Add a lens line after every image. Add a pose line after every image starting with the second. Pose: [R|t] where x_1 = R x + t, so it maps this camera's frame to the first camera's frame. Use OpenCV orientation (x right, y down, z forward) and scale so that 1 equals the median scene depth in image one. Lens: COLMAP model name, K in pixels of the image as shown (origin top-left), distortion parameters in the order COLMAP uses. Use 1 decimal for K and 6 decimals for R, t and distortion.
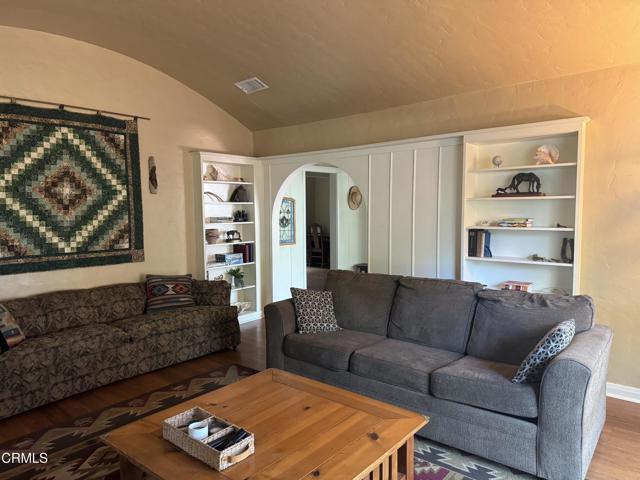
lens RADIAL K [[449.5, 0, 320.0], [0, 449.5, 240.0], [0, 0, 1]] dist [0.076664, -0.107188]
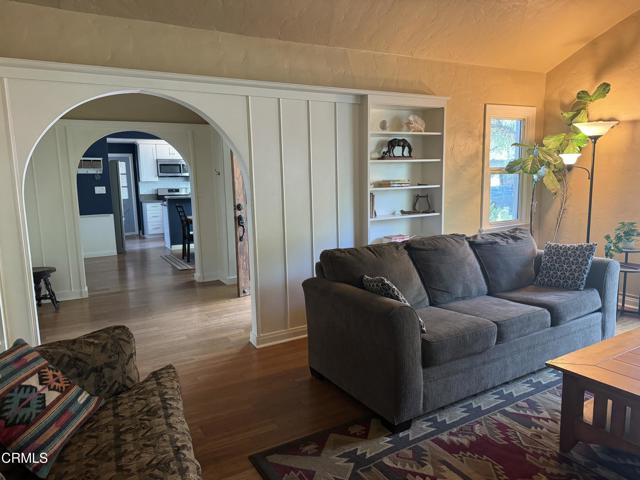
lens RADIAL K [[449.5, 0, 320.0], [0, 449.5, 240.0], [0, 0, 1]] dist [0.076664, -0.107188]
pose [[0.342050, -0.125619, 0.931247, -0.690477], [0.091298, 0.990778, 0.100115, -0.027868], [-0.935236, 0.050777, 0.350365, 0.798597]]
